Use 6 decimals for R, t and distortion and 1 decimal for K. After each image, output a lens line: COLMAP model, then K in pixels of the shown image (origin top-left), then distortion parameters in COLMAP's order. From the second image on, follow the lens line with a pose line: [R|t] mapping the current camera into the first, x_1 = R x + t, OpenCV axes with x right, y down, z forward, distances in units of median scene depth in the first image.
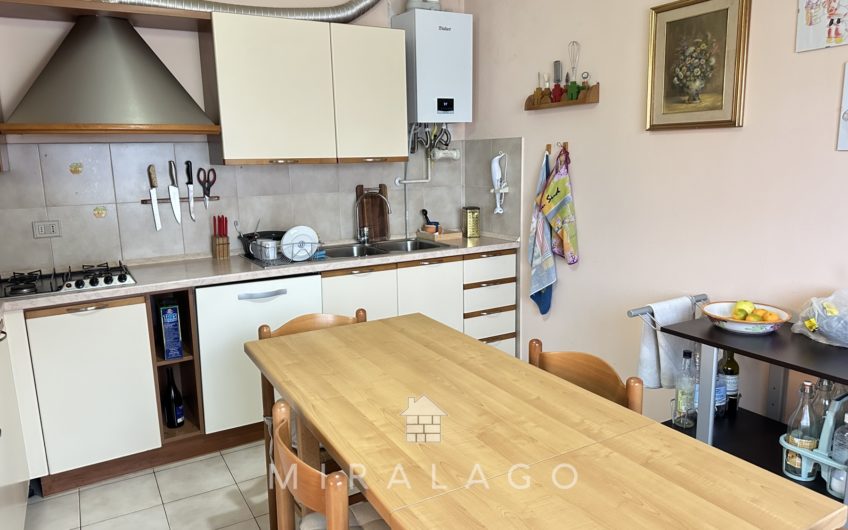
lens RADIAL K [[587.5, 0, 420.8], [0, 587.5, 263.7], [0, 0, 1]] dist [0.139357, -0.220163]
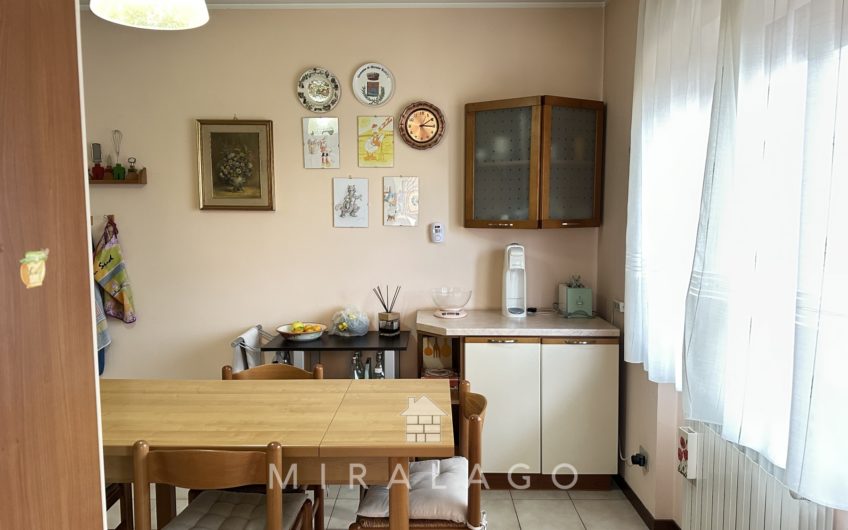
lens RADIAL K [[586.8, 0, 424.0], [0, 586.8, 265.0], [0, 0, 1]] dist [0.145165, -0.364332]
pose [[0.504780, -0.054654, 0.861516, -0.504852], [0.146684, 0.988911, -0.023210, 0.000242], [-0.850694, 0.138087, 0.507200, -0.059814]]
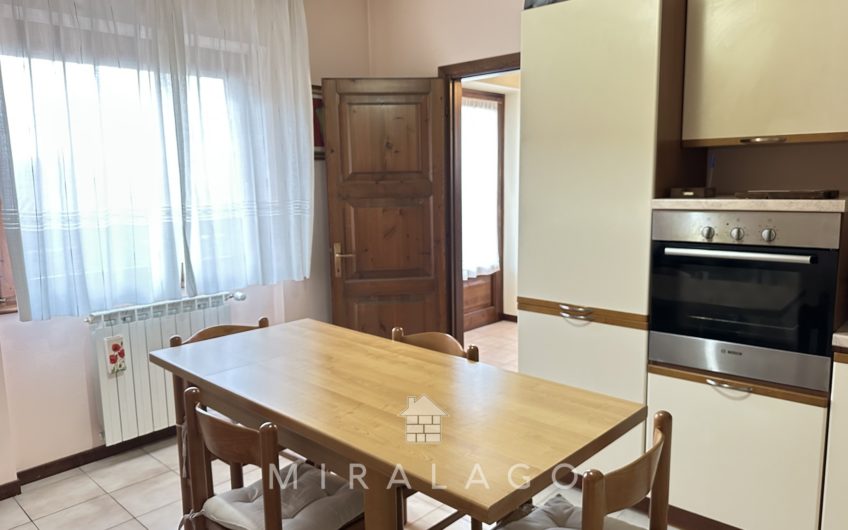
lens RADIAL K [[612.4, 0, 424.0], [0, 612.4, 265.0], [0, 0, 1]] dist [0.049550, -0.176040]
pose [[-0.954783, 0.076947, -0.287175, 0.150436], [-0.021057, 0.946000, 0.323483, -0.222153], [0.296559, 0.314903, -0.901604, 1.188268]]
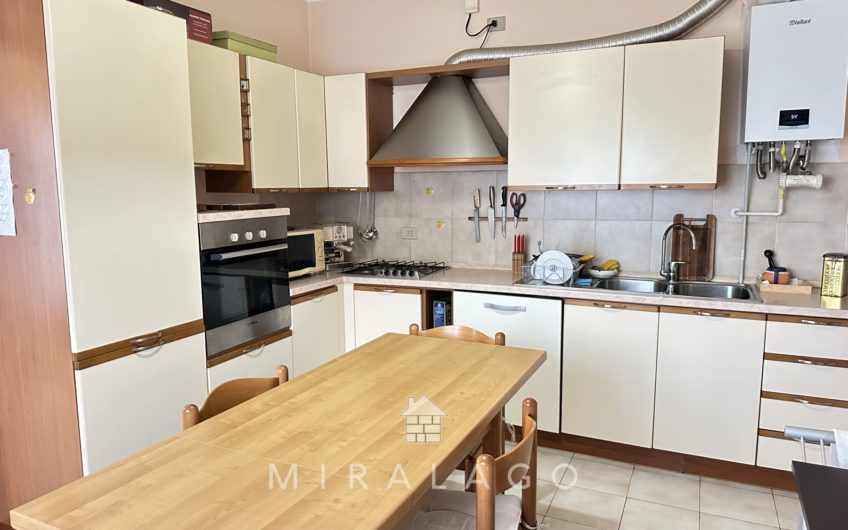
lens RADIAL K [[587.5, 0, 420.8], [0, 587.5, 263.7], [0, 0, 1]] dist [0.139357, -0.220163]
pose [[0.572092, 0.127167, -0.810271, 0.553077], [-0.151042, 0.987346, 0.048315, -0.061374], [0.806162, 0.094745, 0.584060, 0.234653]]
